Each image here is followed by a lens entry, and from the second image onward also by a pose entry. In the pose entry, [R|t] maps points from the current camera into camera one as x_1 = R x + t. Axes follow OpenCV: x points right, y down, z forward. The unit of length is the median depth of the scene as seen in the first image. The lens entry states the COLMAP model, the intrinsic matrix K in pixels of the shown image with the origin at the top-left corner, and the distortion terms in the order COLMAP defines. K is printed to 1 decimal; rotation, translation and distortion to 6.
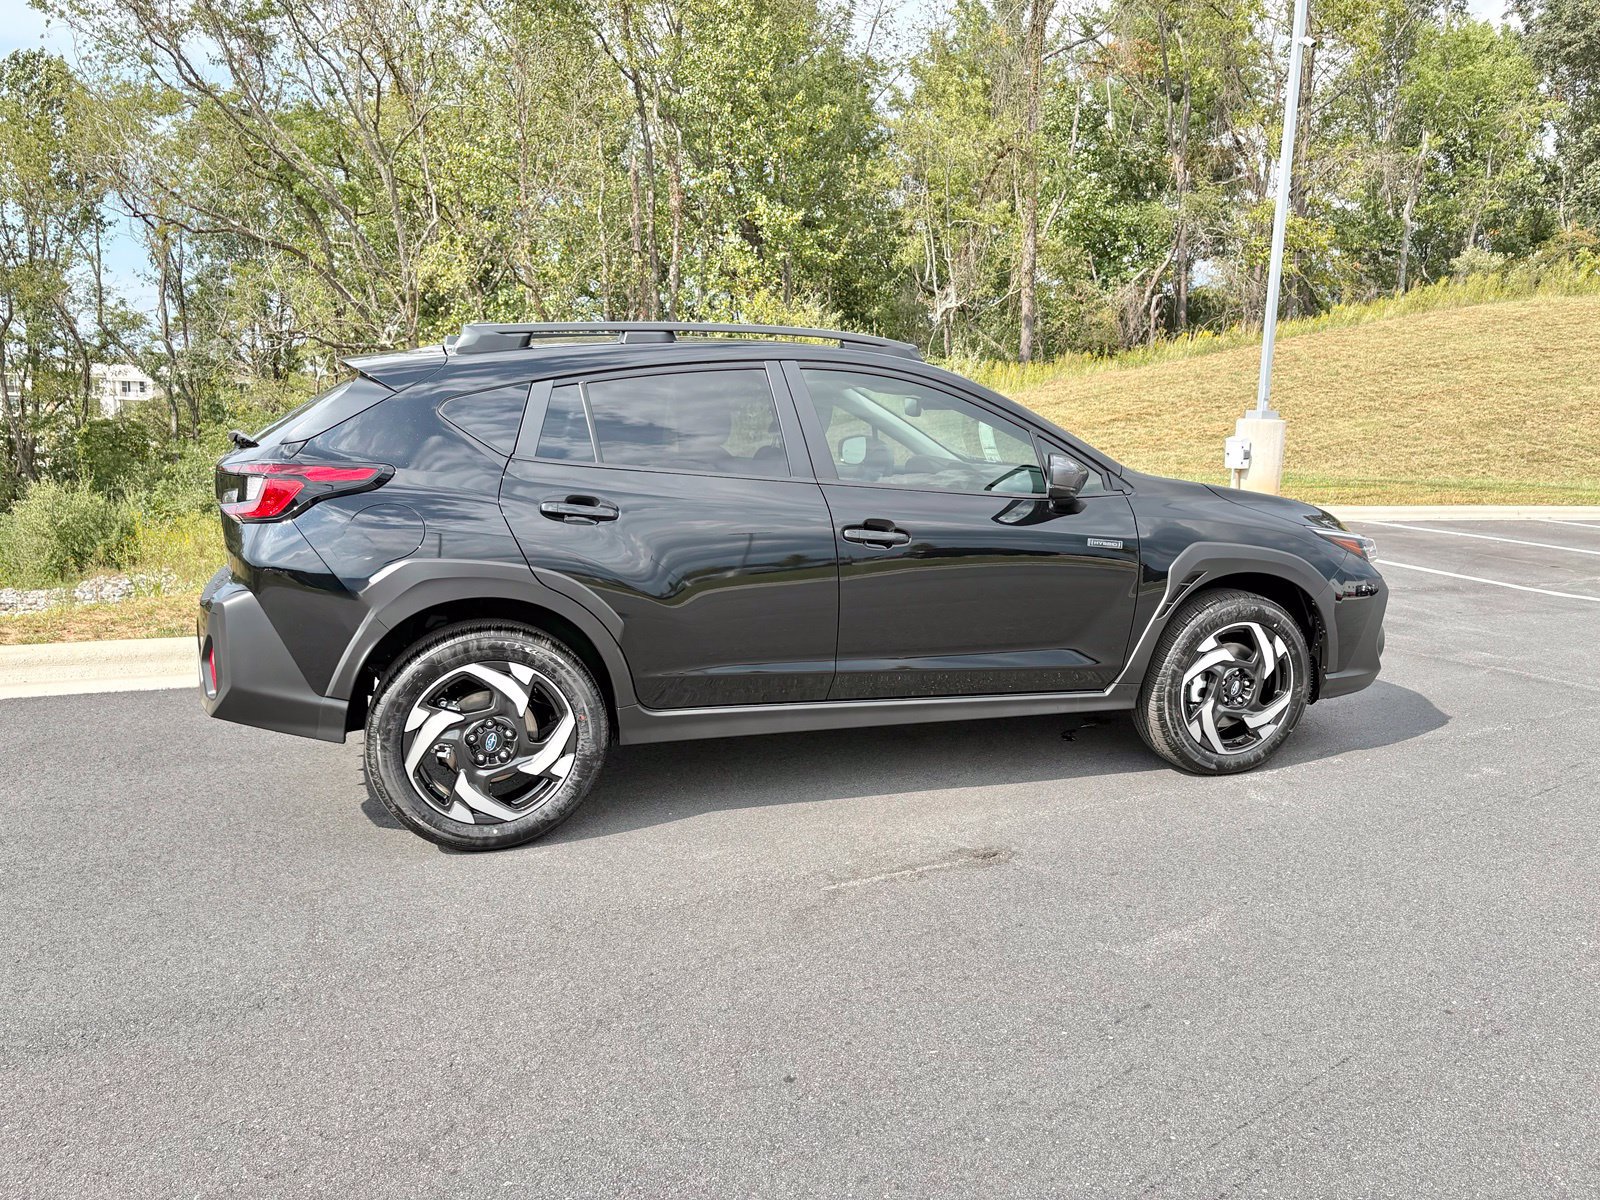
lens RADIAL K [[1241.0, 0, 786.9], [0, 1241.0, 598.7], [0, 0, 1]] dist [0.043575, -0.049441]
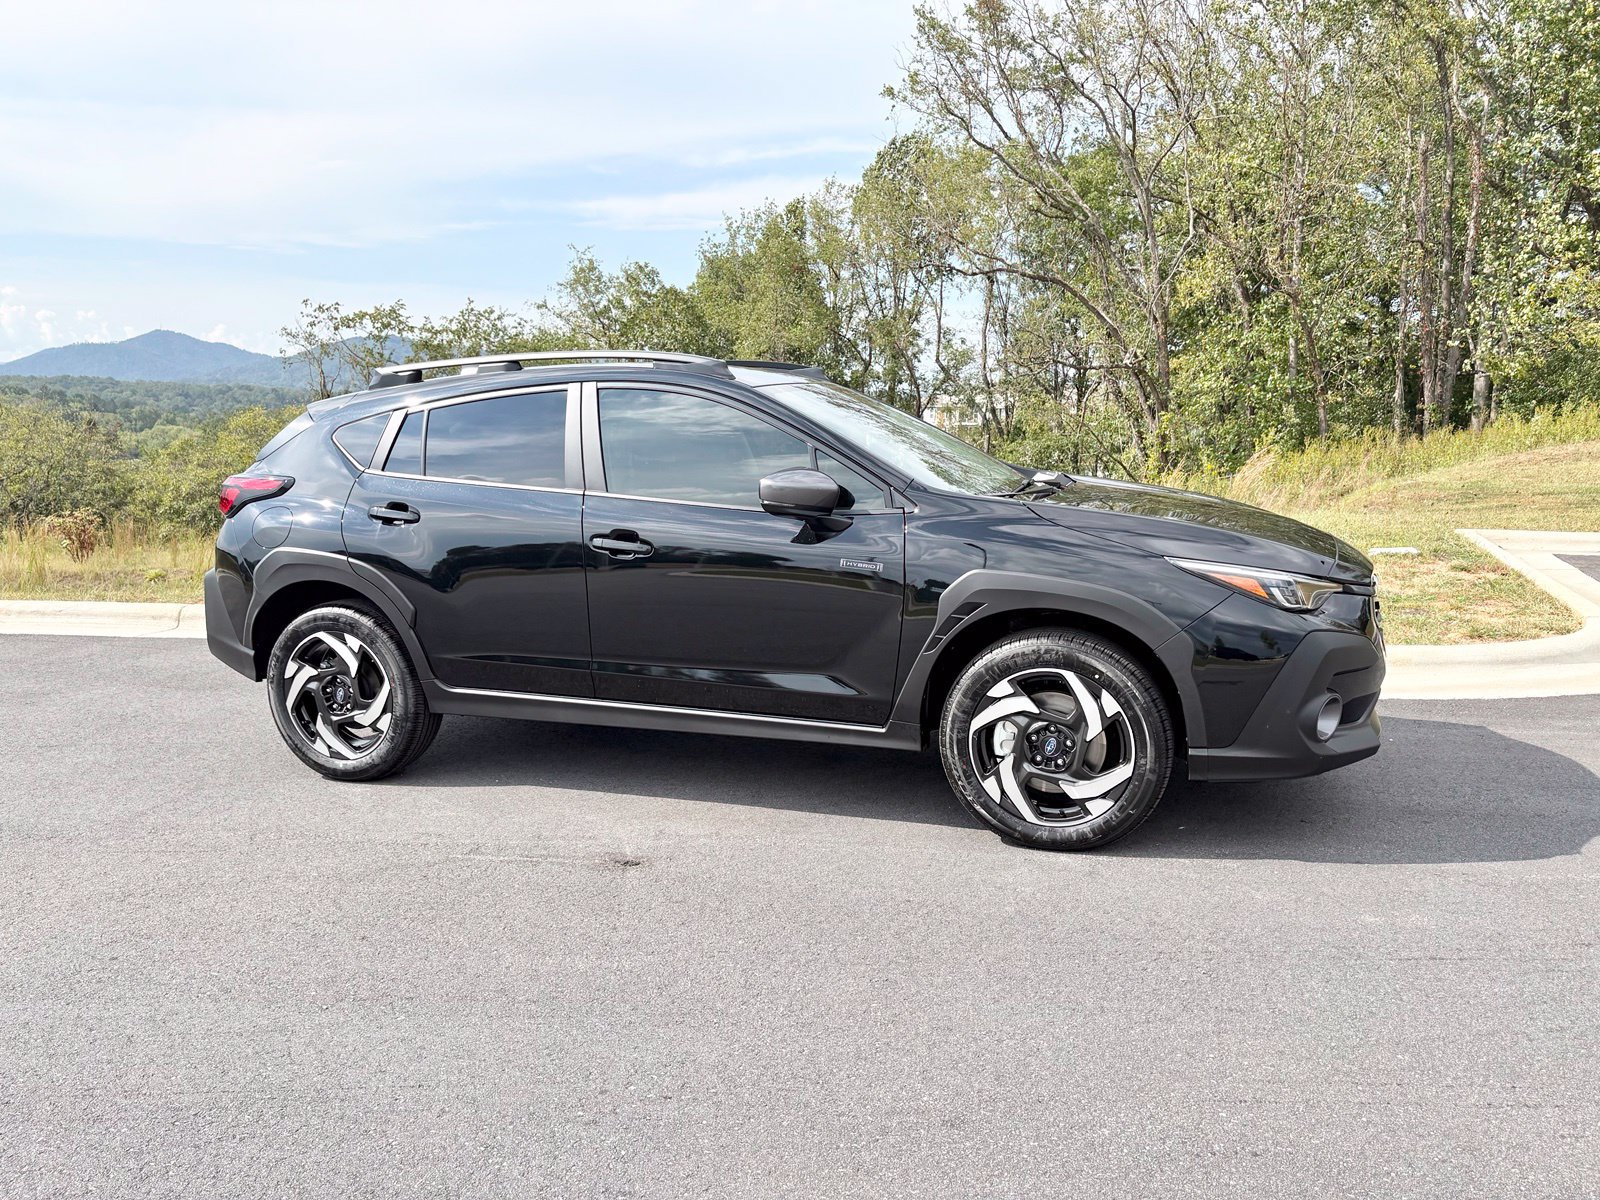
lens RADIAL K [[1215.0, 0, 800.0], [0, 1215.0, 600.0], [0, 0, 1]] dist [0.151536, -0.144975]
pose [[0.768002, 0.063723, -0.637270, 0.778223], [-0.069363, 0.997461, 0.016146, -0.028993], [0.636680, 0.031803, 0.770472, 0.270418]]
